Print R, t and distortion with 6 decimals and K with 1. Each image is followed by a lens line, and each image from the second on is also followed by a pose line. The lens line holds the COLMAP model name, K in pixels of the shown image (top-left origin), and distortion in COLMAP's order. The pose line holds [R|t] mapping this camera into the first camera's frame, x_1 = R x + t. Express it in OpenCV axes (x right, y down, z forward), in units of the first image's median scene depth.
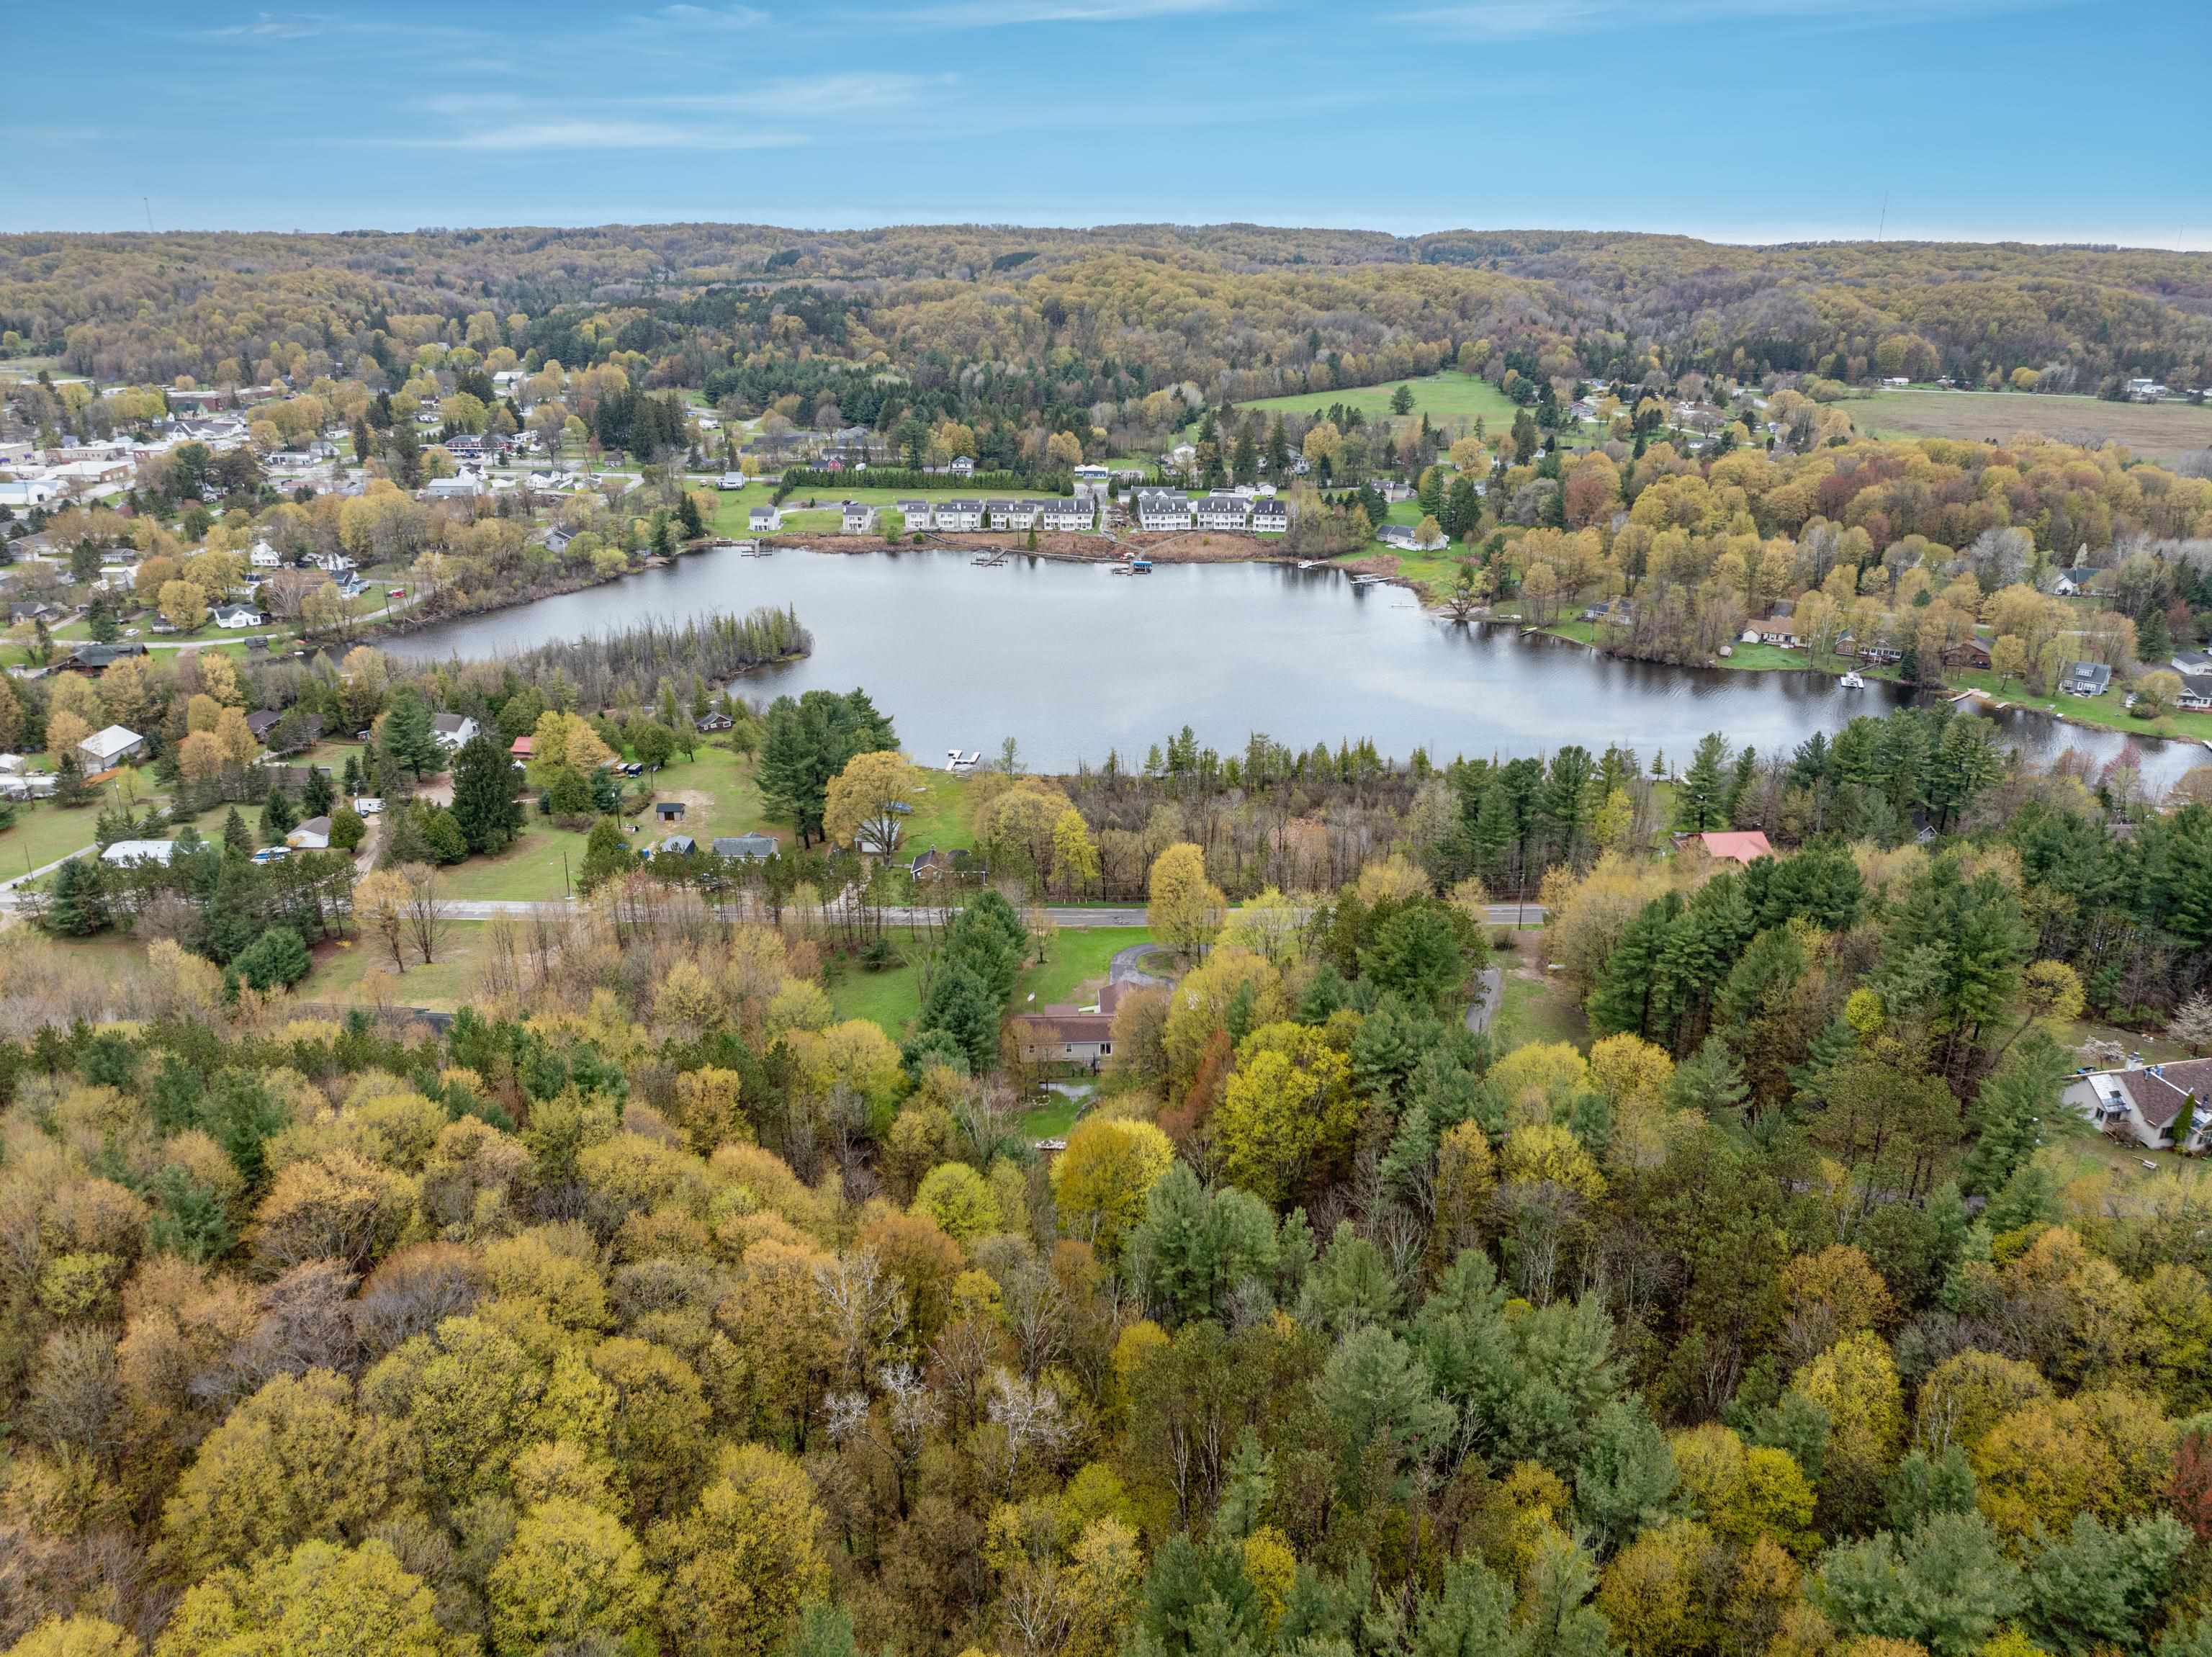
lens RADIAL K [[1635.9, 0, 1106.0], [0, 1635.9, 828.5], [0, 0, 1]] dist [-0.039853, -0.001415]
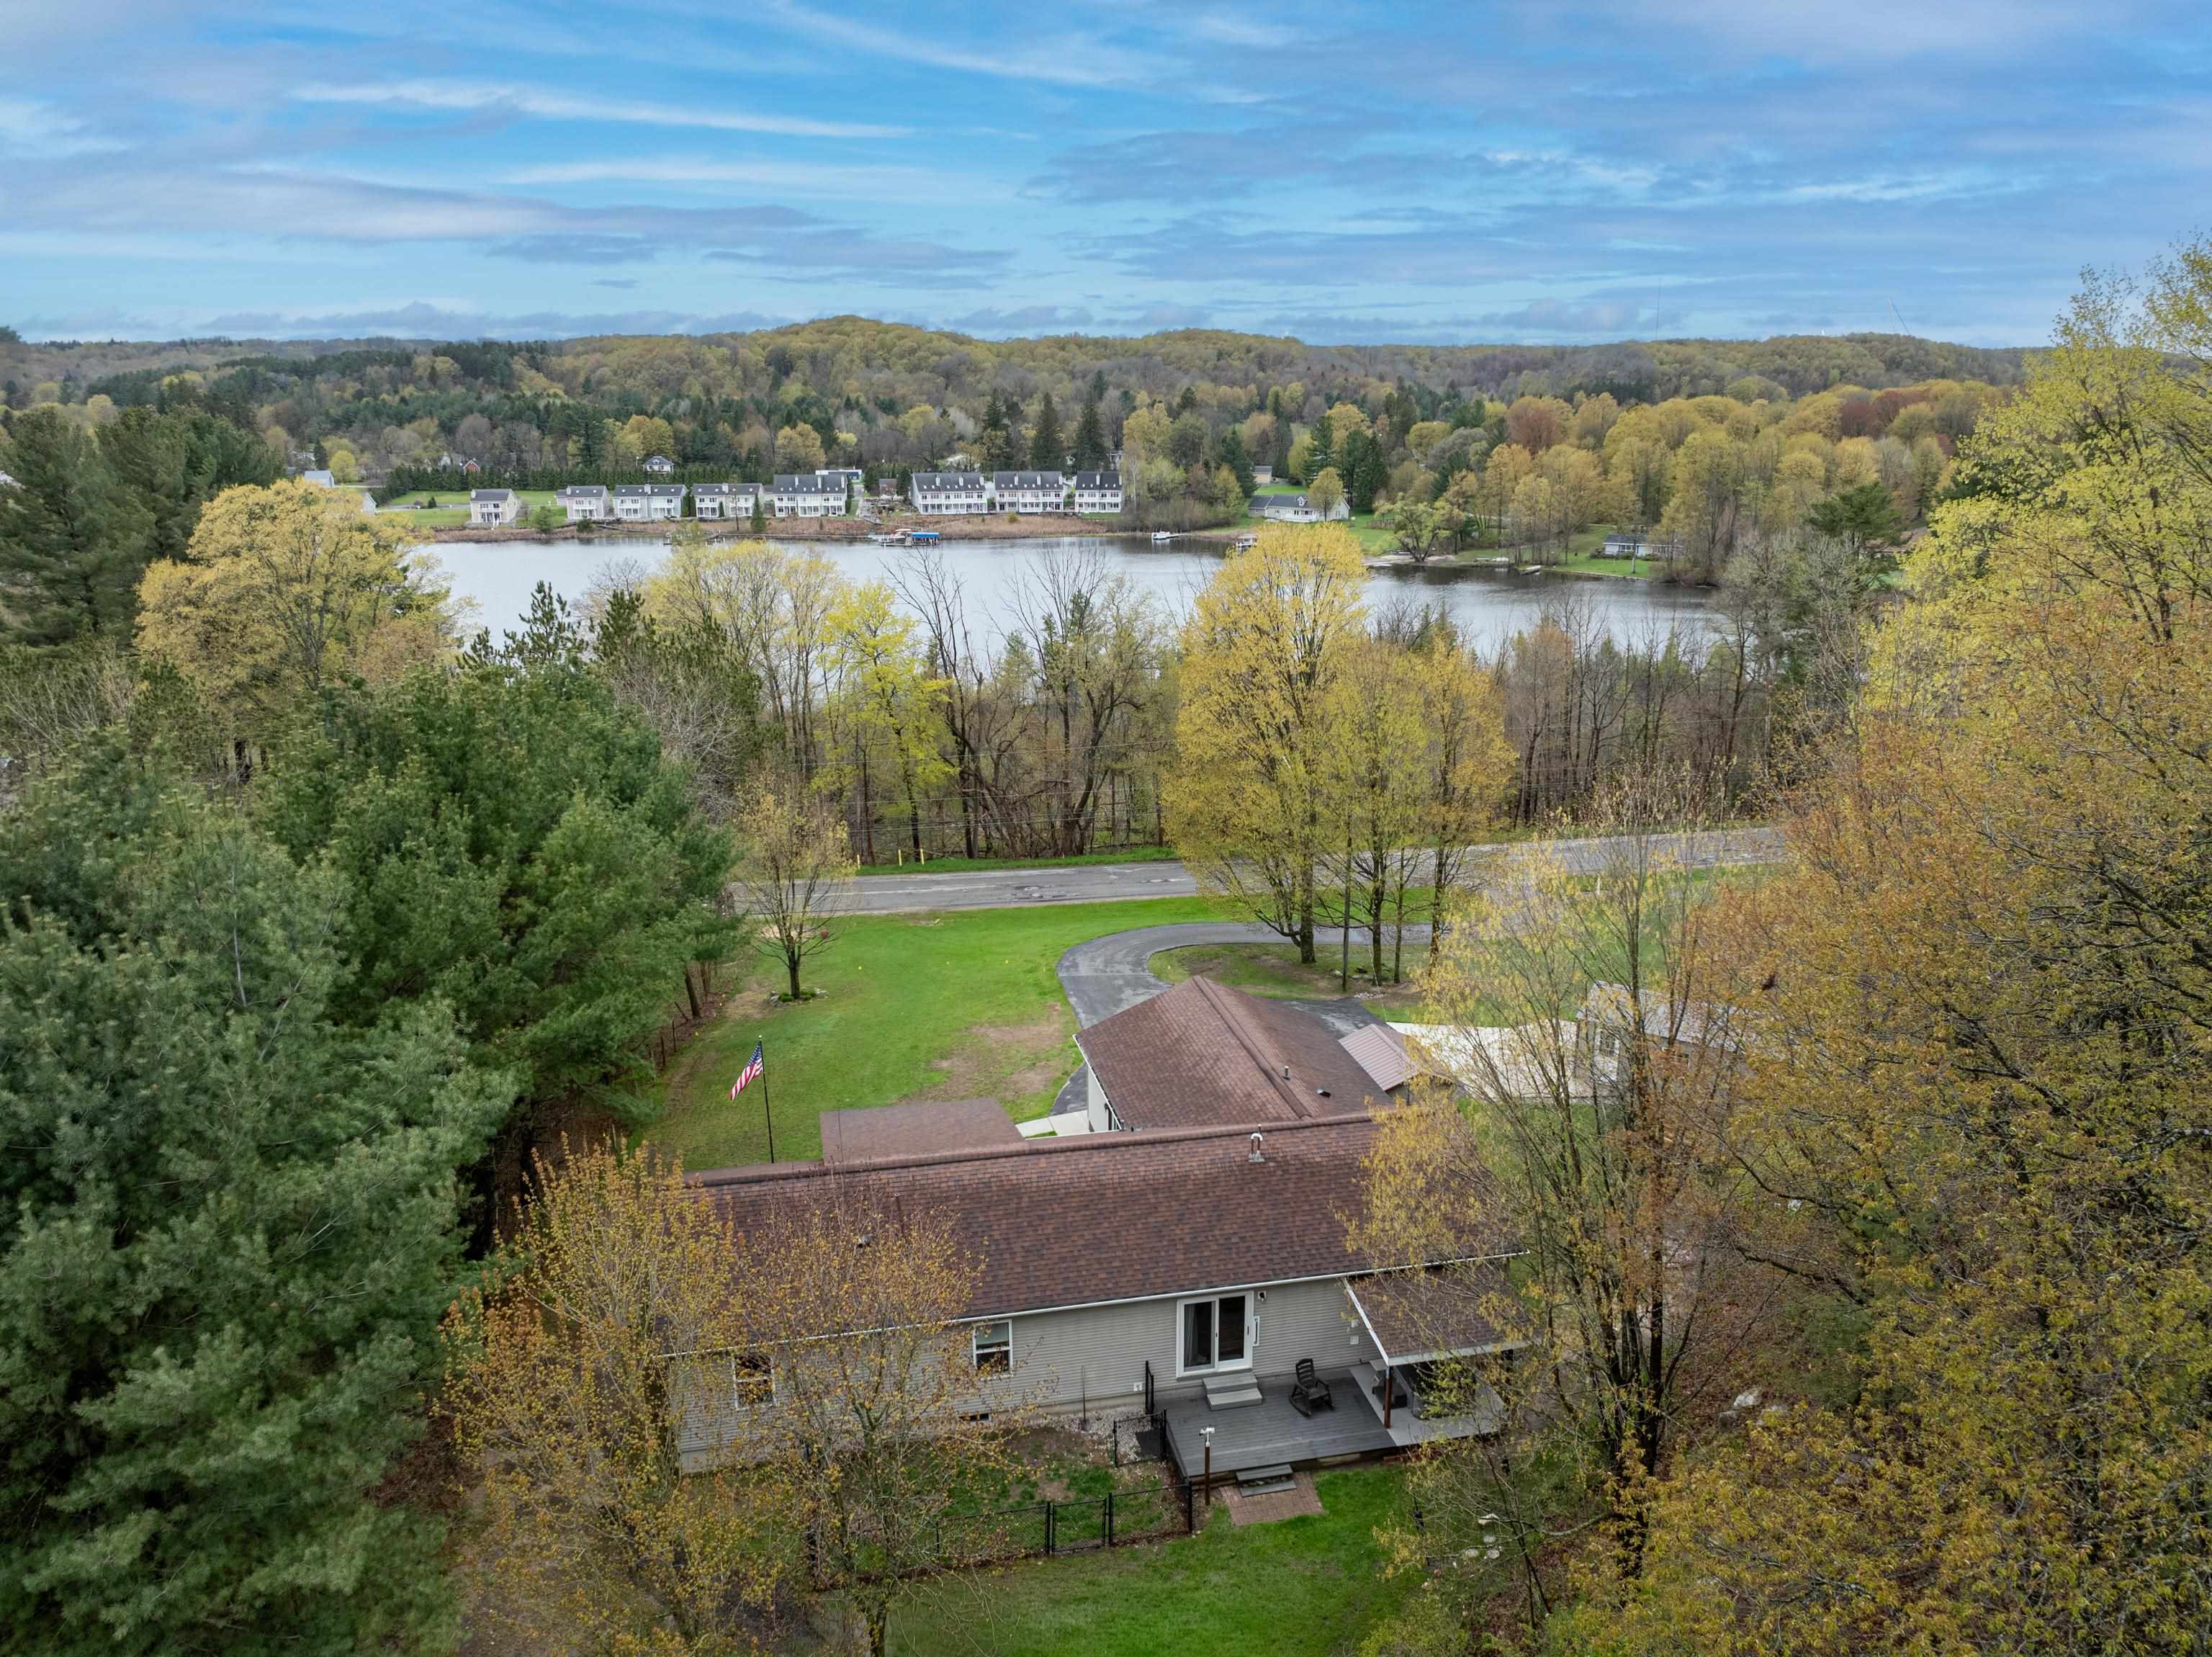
lens RADIAL K [[1635.9, 0, 1106.0], [0, 1635.9, 828.5], [0, 0, 1]] dist [-0.039853, -0.001415]
pose [[0.986716, -0.049483, 0.154737, -0.013058], [0.068746, 0.990180, -0.121730, 0.040181], [-0.147194, 0.130750, 0.980428, 0.321735]]
